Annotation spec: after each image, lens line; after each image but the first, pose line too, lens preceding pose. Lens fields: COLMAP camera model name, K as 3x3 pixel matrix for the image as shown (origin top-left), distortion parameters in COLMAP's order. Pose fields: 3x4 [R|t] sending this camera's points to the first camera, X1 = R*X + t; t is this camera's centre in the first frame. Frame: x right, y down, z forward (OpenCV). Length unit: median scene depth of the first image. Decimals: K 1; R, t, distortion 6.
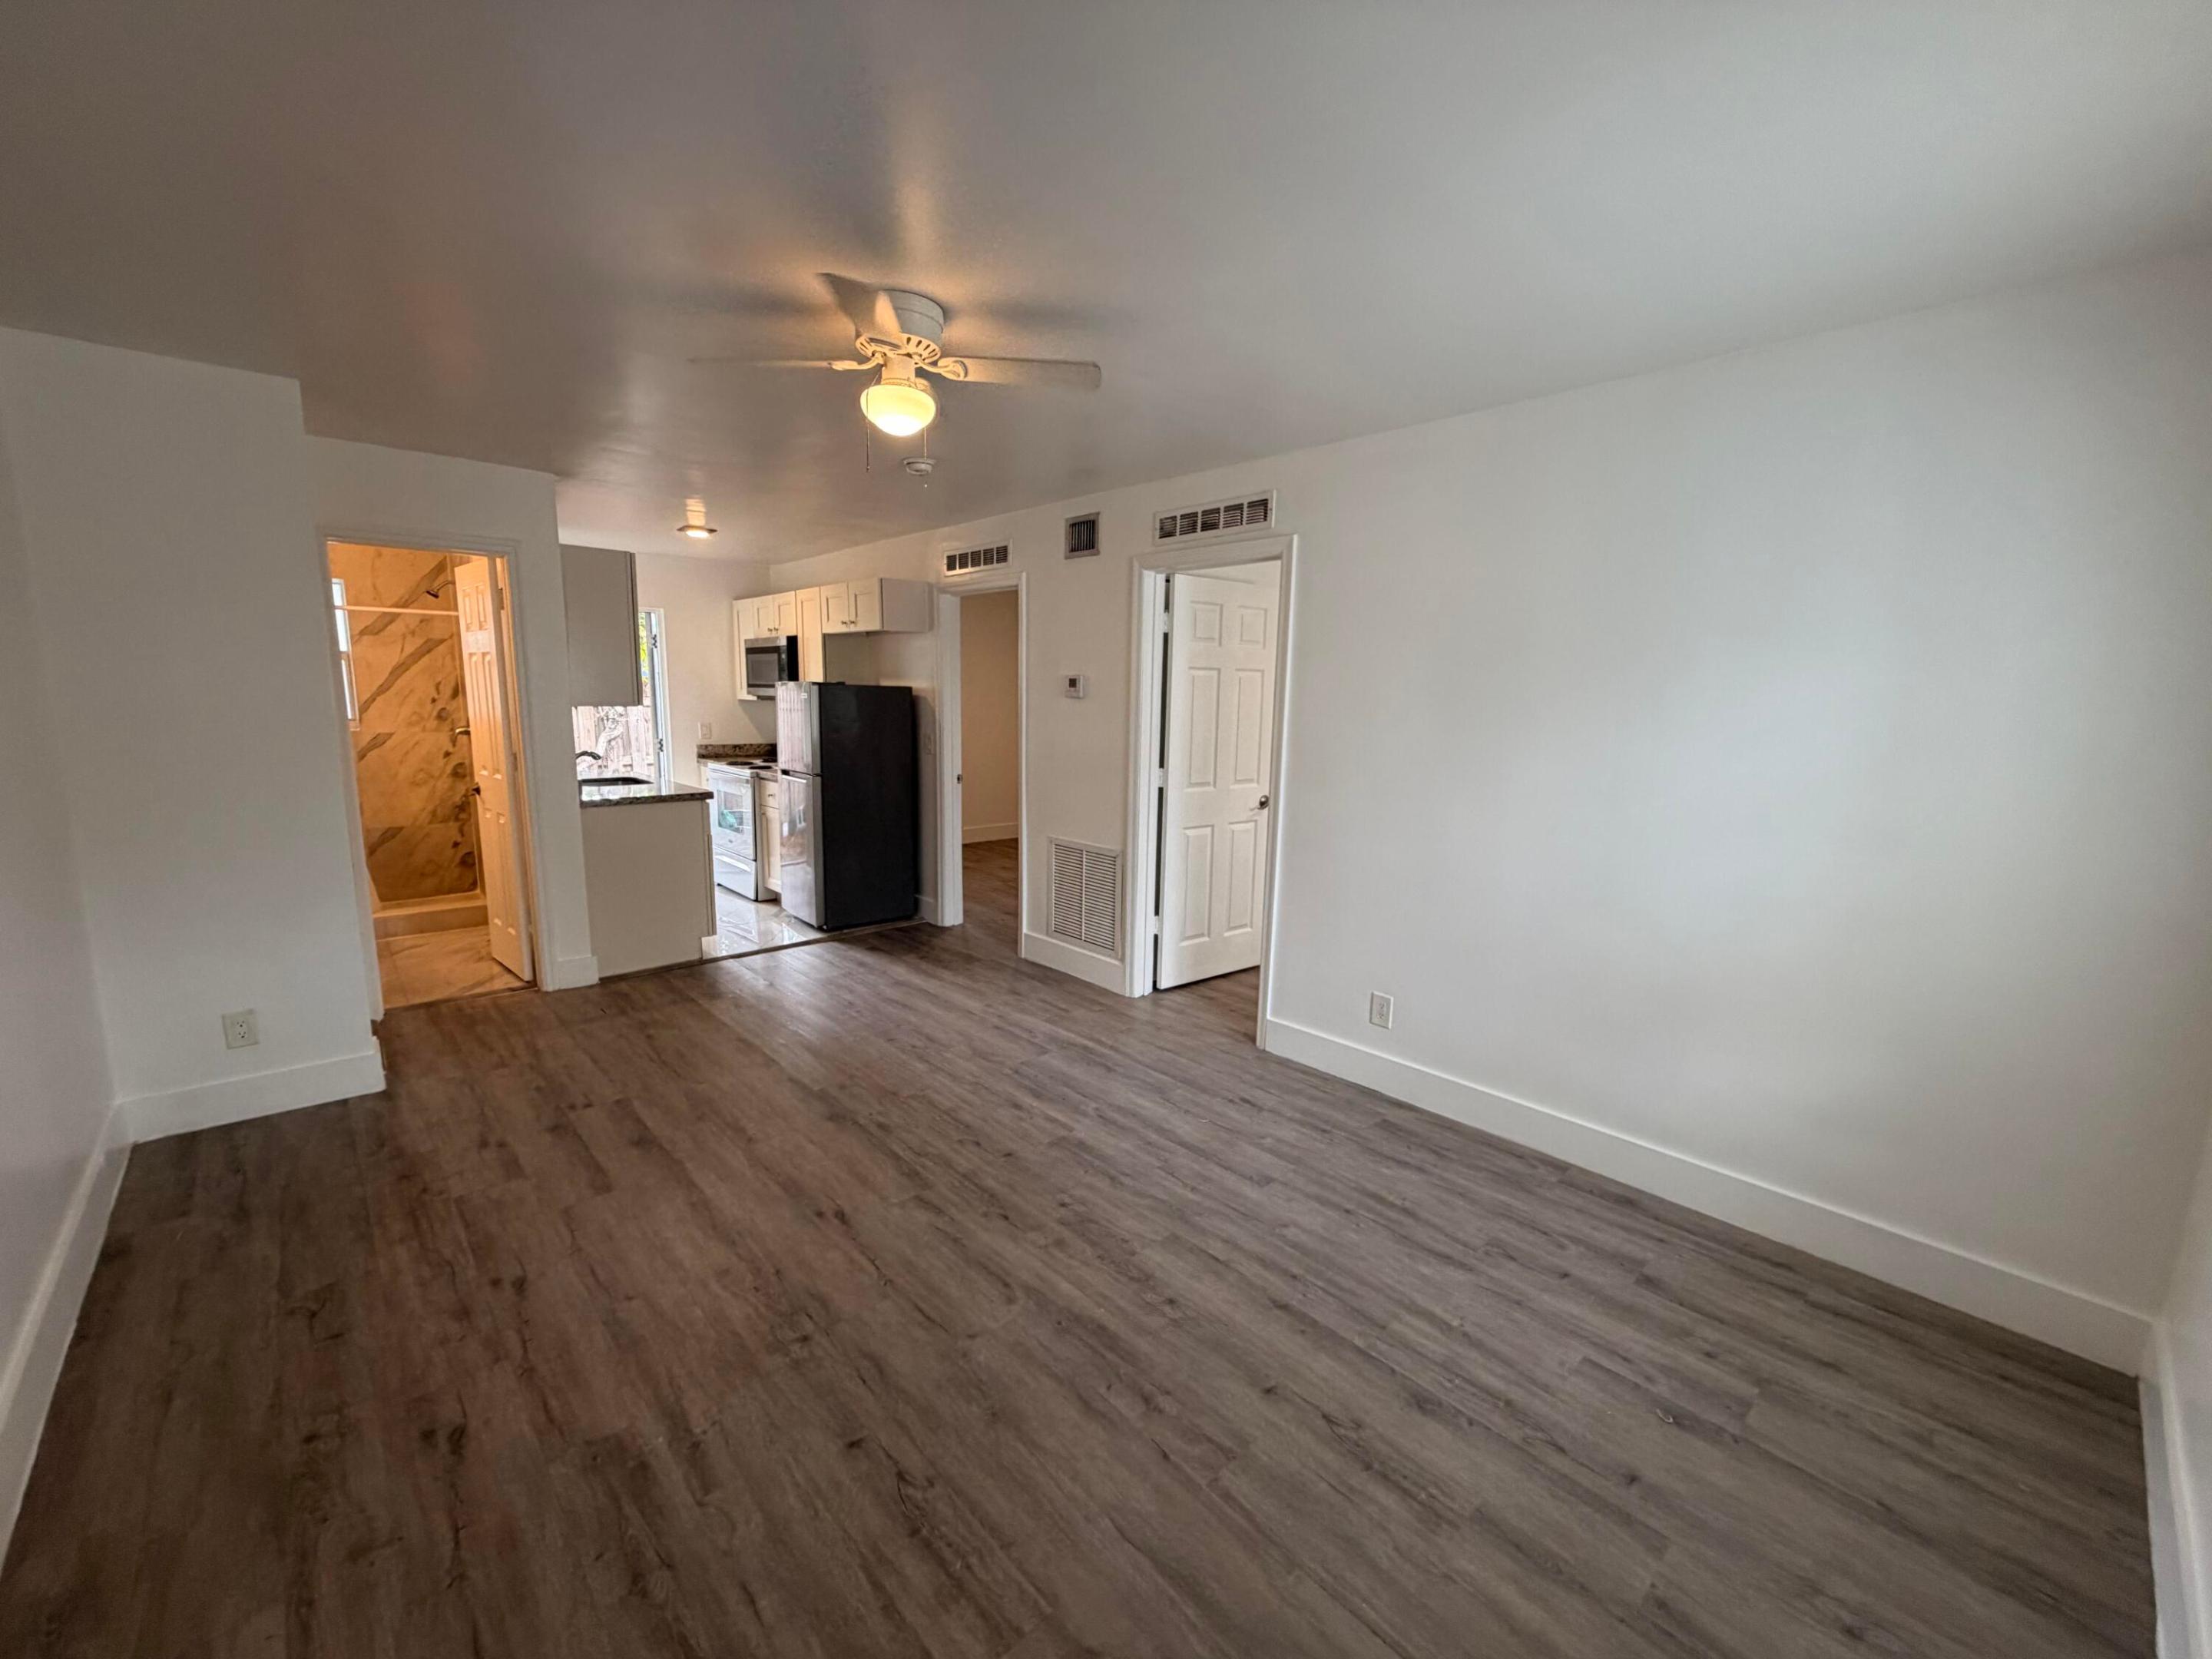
lens RADIAL K [[882.1, 0, 1097.1], [0, 882.1, 828.0], [0, 0, 1]] dist [0.000284, 0.000234]
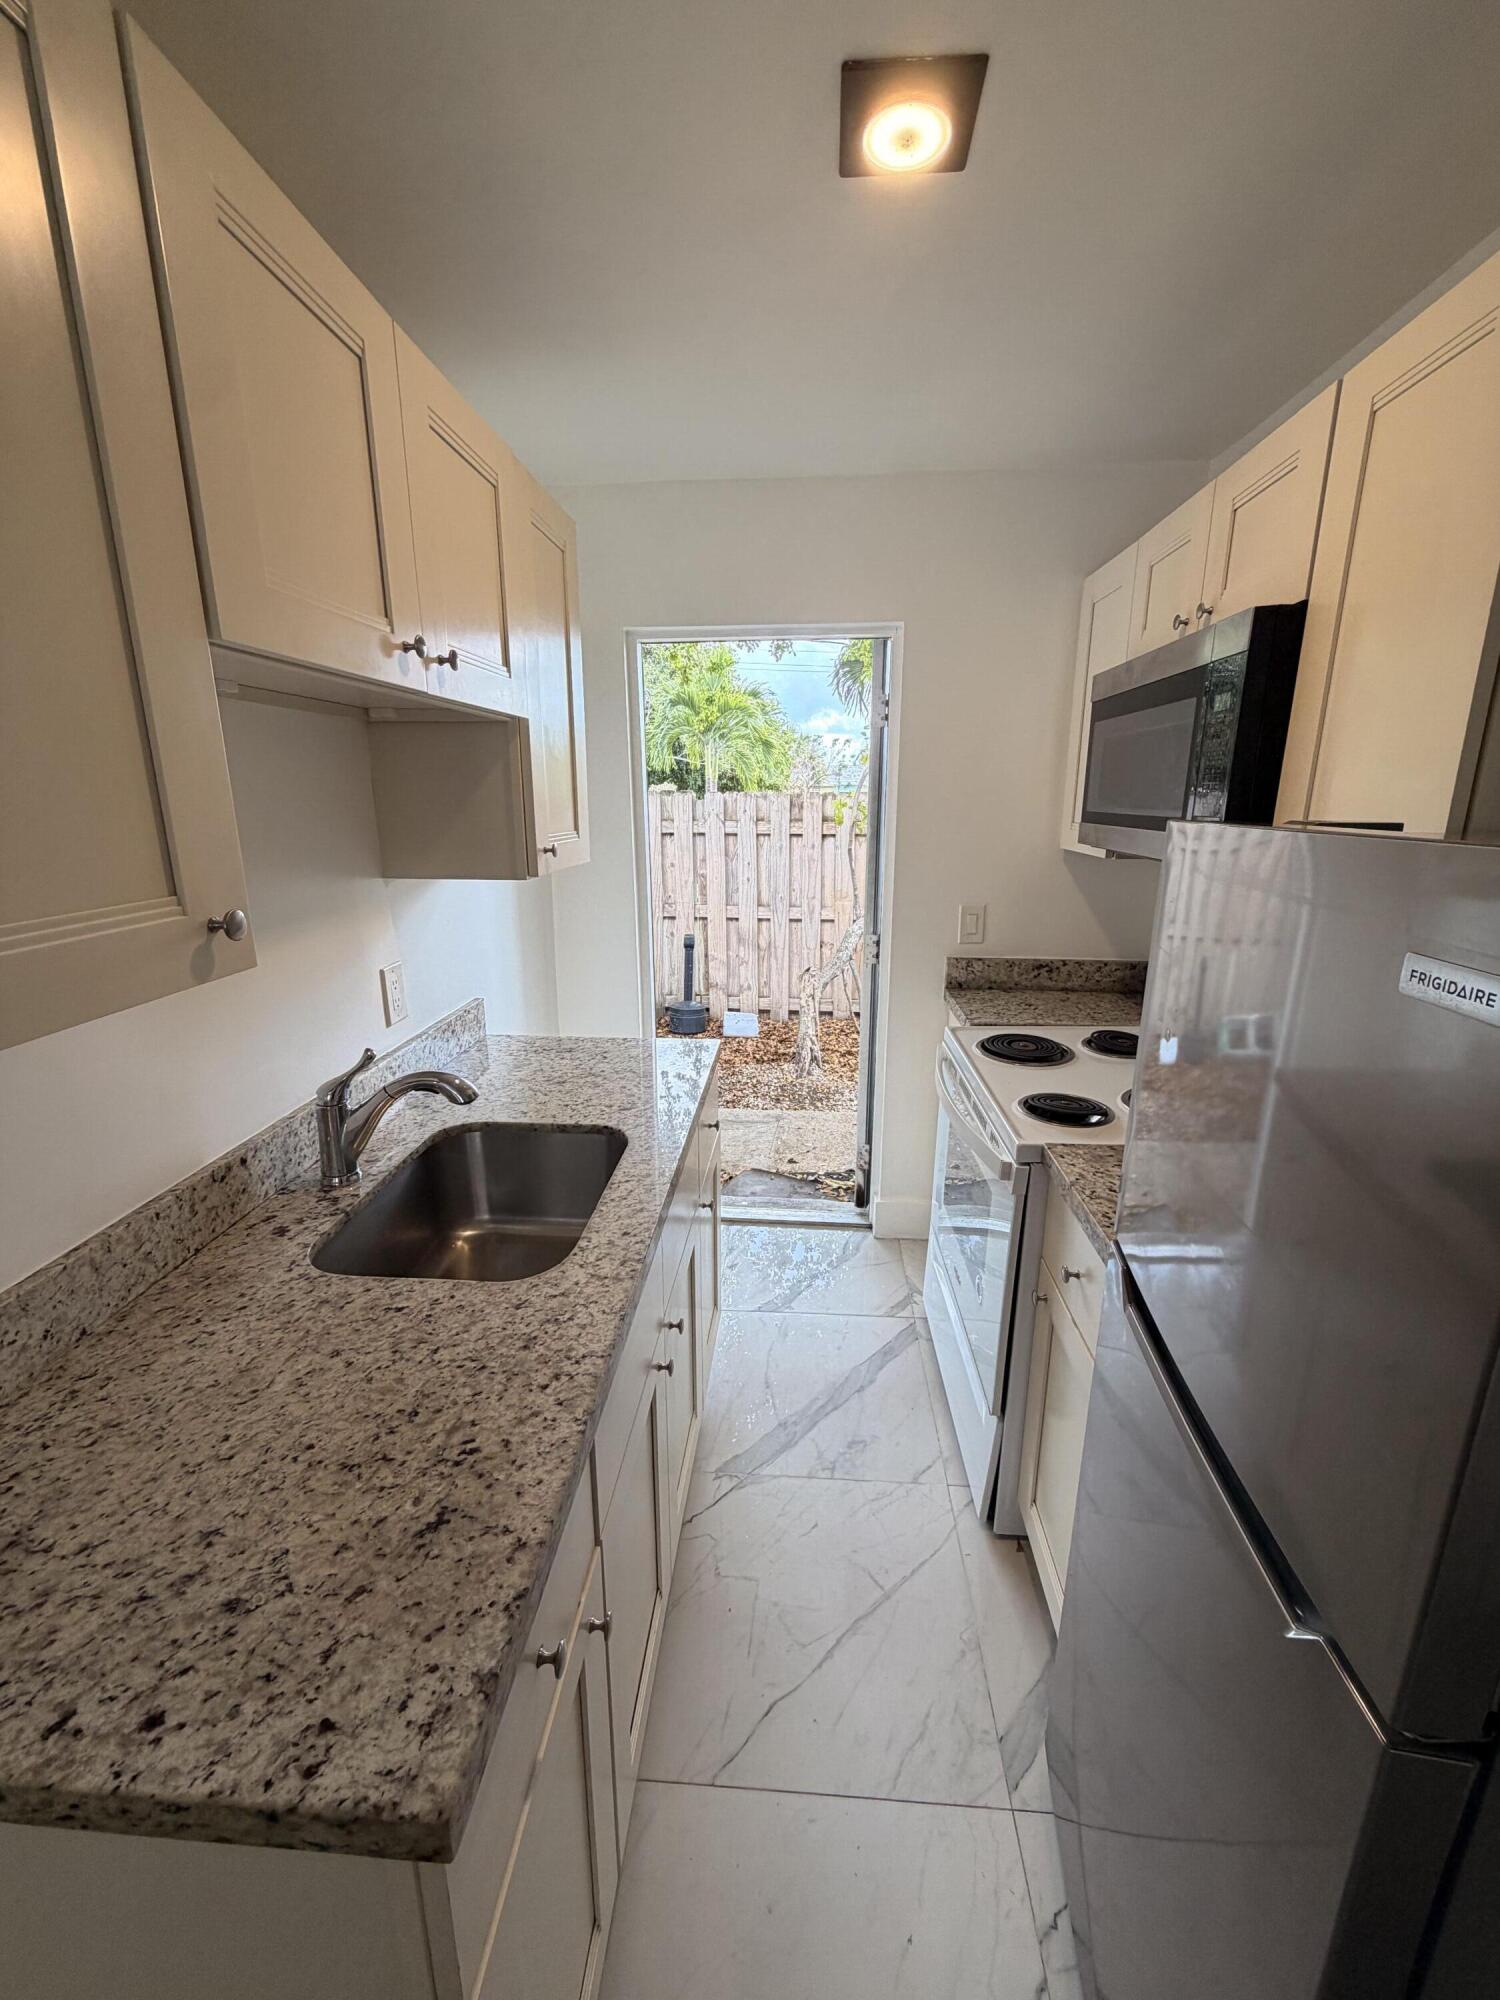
lens RADIAL K [[795.0, 0, 748.7], [0, 795.0, 995.4], [0, 0, 1]] dist [-0.000566, 0.000173]
pose [[0.680046, 0.163556, -0.714694, -0.614282], [-0.102157, 0.986429, 0.128537, -0.289675], [0.726018, -0.014400, 0.687525, 1.685808]]
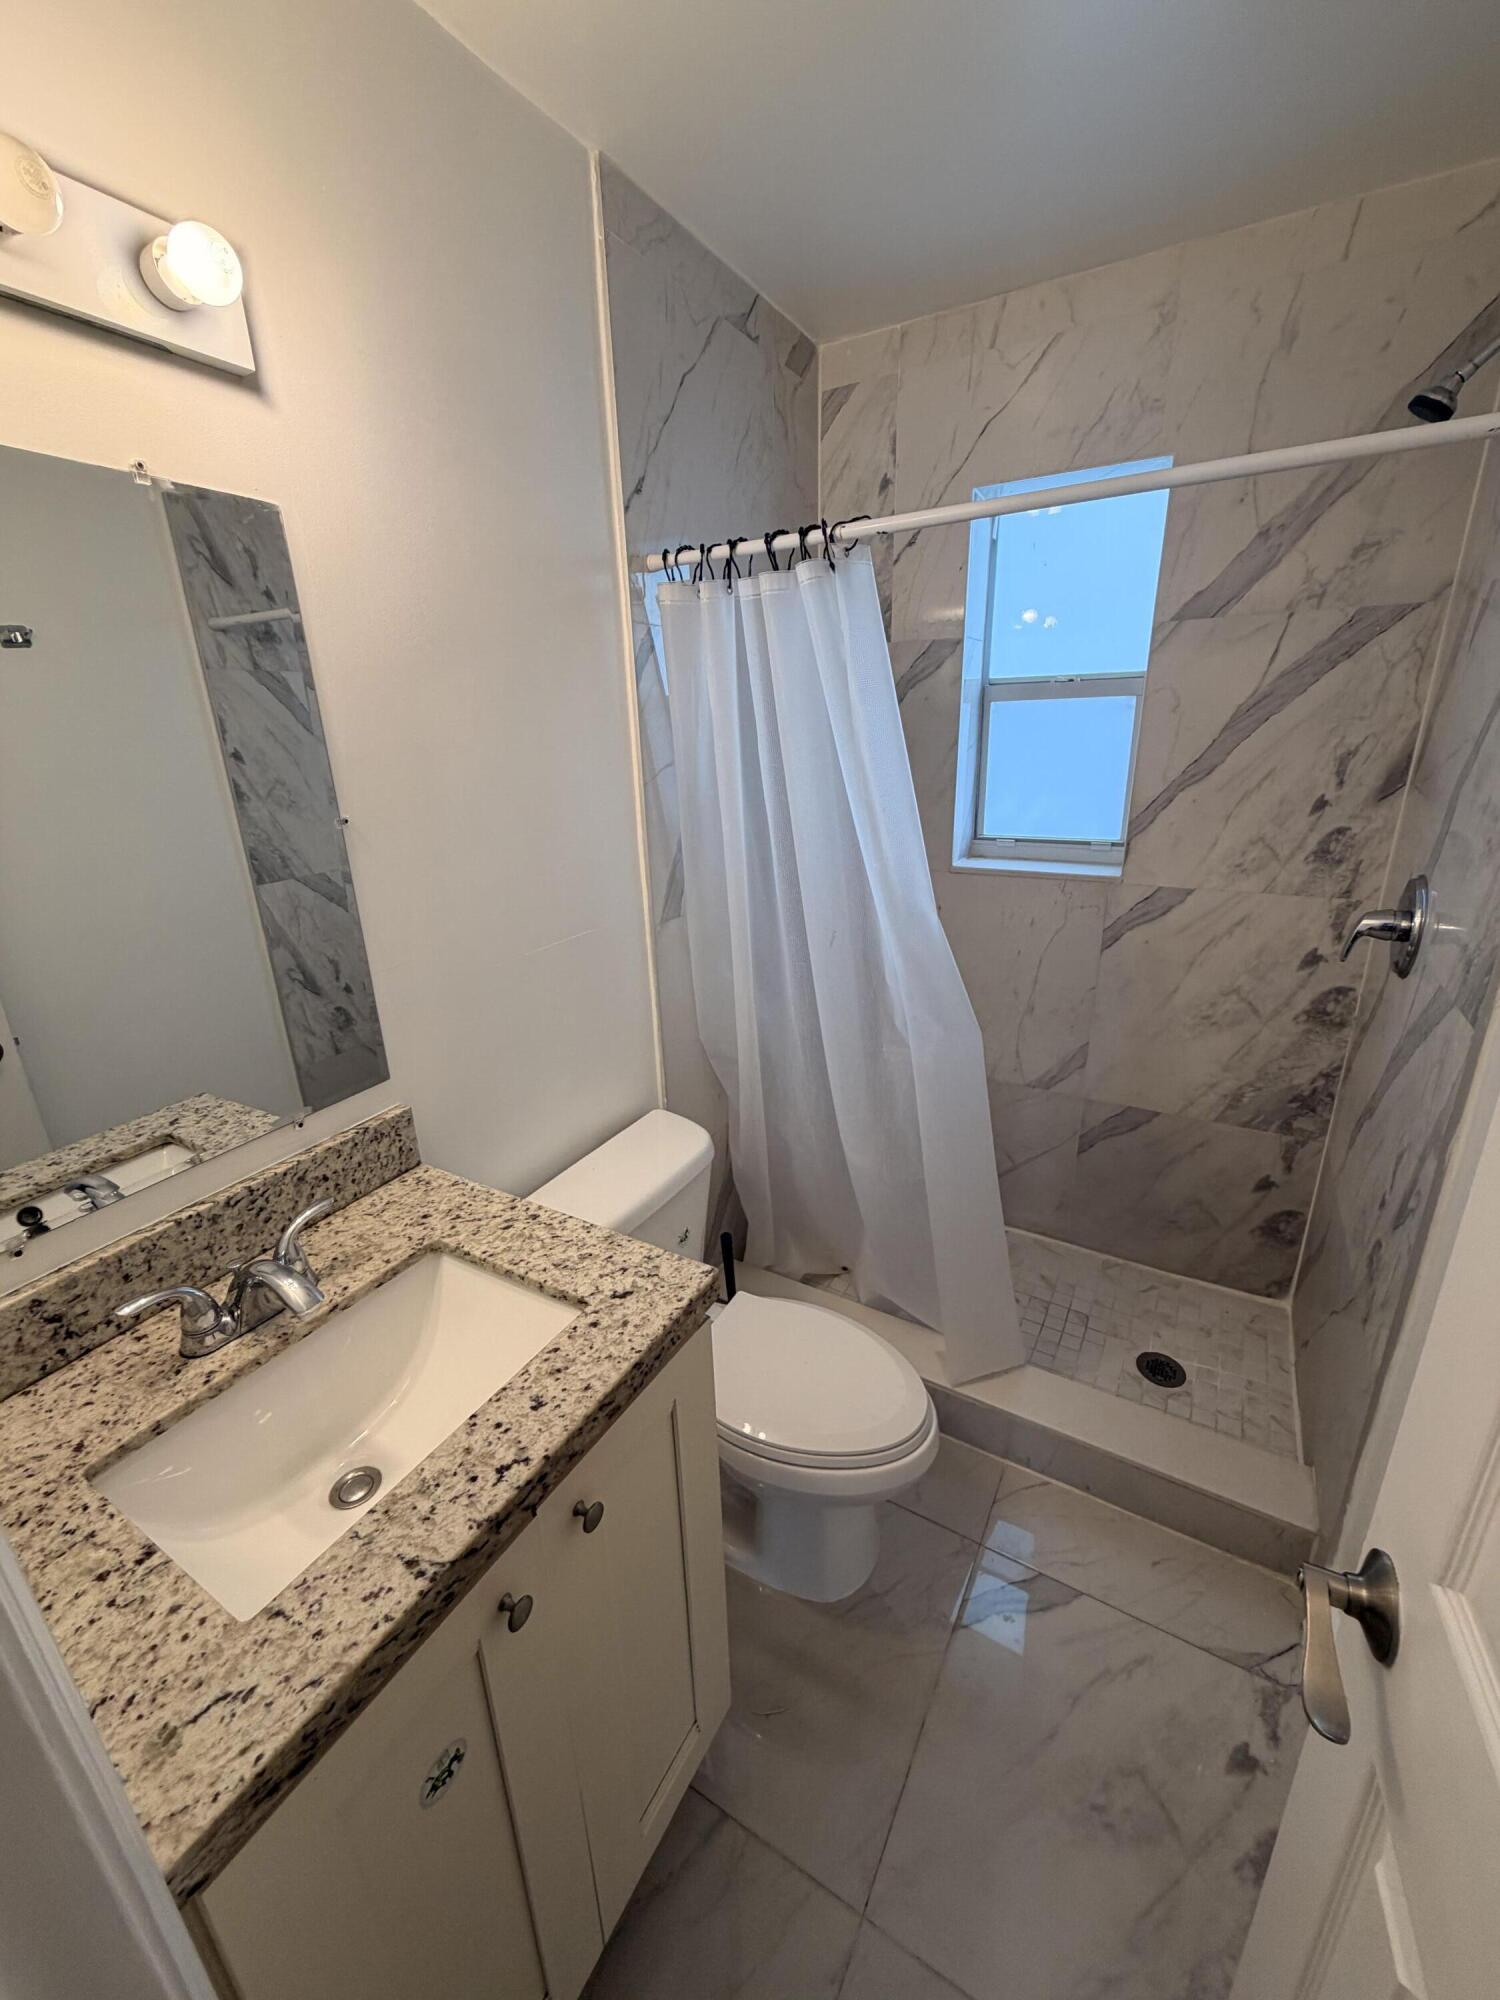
lens RADIAL K [[797.6, 0, 750.0], [0, 797.6, 1000.0], [0, 0, 1]] dist [0.000284, 0.000234]
pose [[0.305602, 0.287201, -0.907812, -1.090997], [-0.112272, 0.957643, 0.265171, -0.272317], [0.945517, 0.020885, 0.324902, 1.460360]]
